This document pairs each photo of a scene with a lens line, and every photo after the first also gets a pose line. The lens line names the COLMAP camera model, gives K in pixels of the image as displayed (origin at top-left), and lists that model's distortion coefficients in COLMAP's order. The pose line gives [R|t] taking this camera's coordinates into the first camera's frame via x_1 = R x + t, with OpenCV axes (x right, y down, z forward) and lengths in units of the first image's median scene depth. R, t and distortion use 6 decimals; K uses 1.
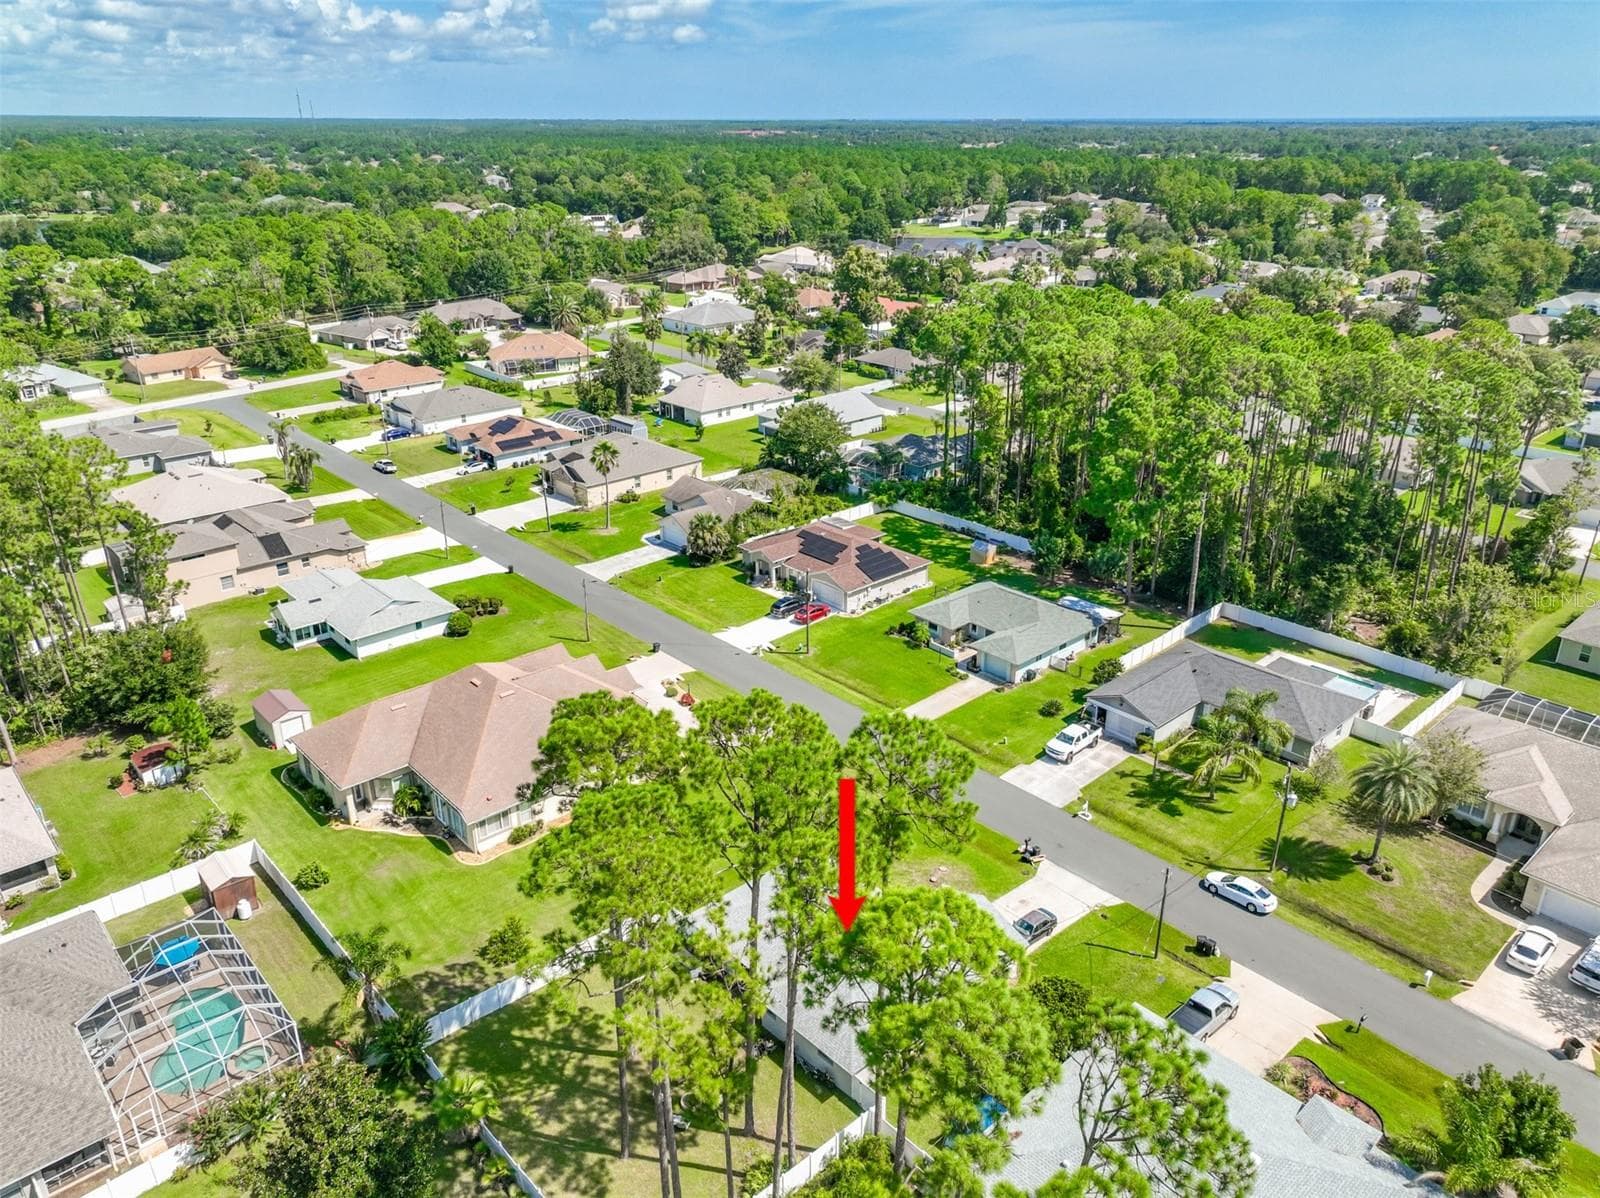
lens RADIAL K [[1149.6, 0, 800.0], [0, 1149.6, 599.0], [0, 0, 1]] dist [0.000156, 0.018696]
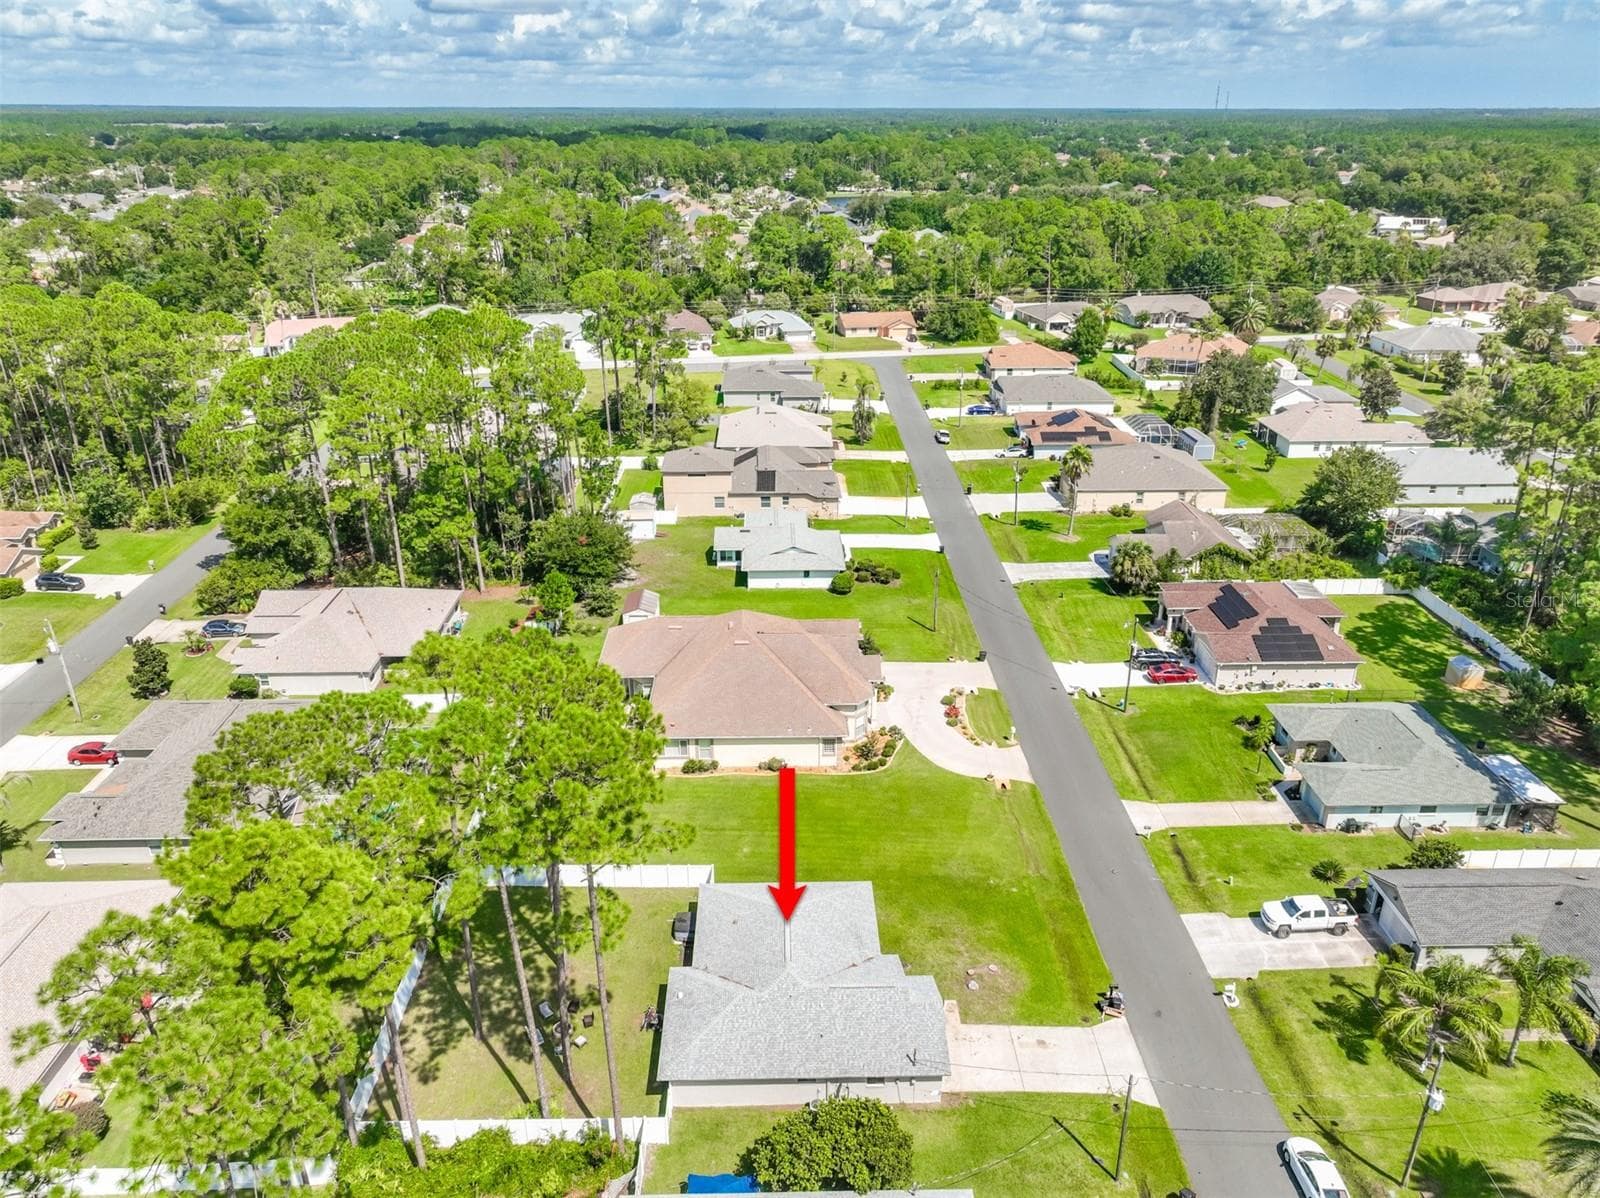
lens RADIAL K [[1149.6, 0, 800.0], [0, 1149.6, 599.0], [0, 0, 1]] dist [0.000156, 0.018696]
pose [[0.753552, 0.259514, -0.603997, 0.292738], [-0.255360, 0.962185, 0.094824, -0.050152], [0.605765, 0.082782, 0.791326, 0.121997]]
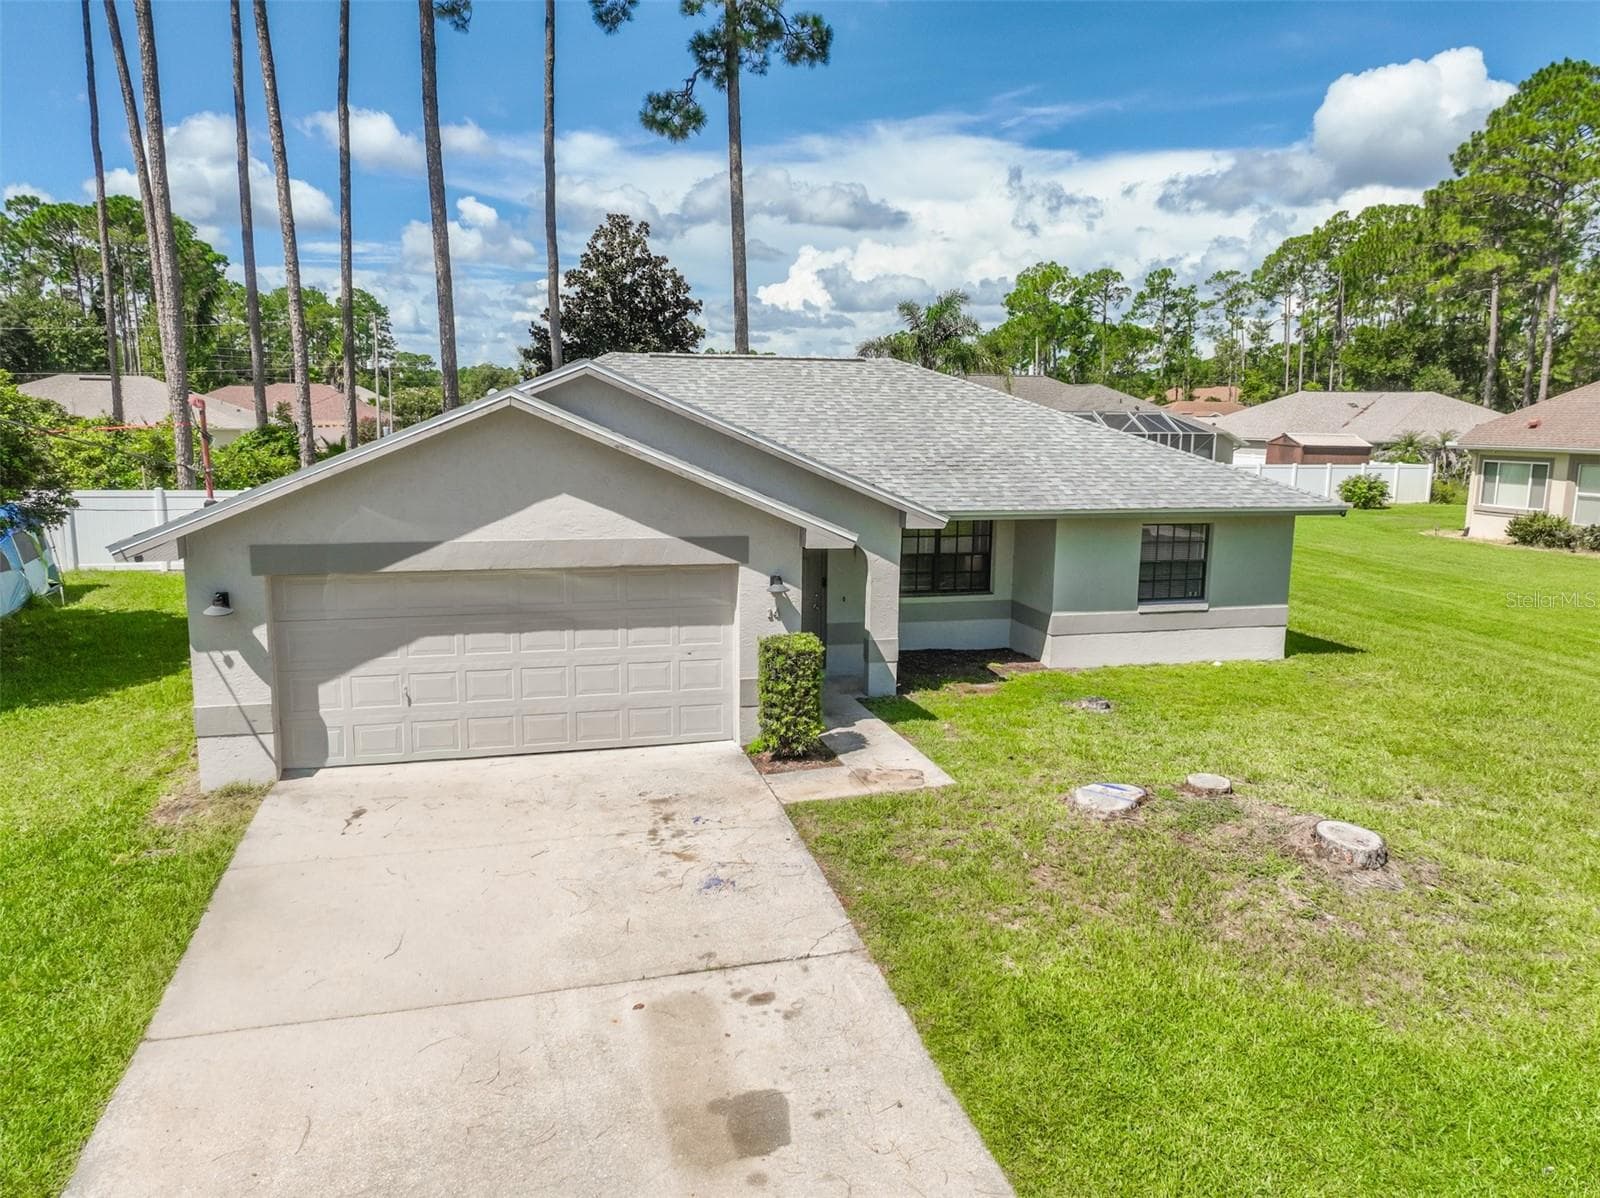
lens RADIAL K [[1118.2, 0, 802.6], [0, 1118.2, 603.6], [0, 0, 1]] dist [0.003405, 0.009805]
pose [[-0.465299, 0.144828, -0.873225, 0.156339], [-0.354114, 0.873681, 0.333594, 0.121561], [0.811234, 0.464442, -0.355237, 0.612611]]
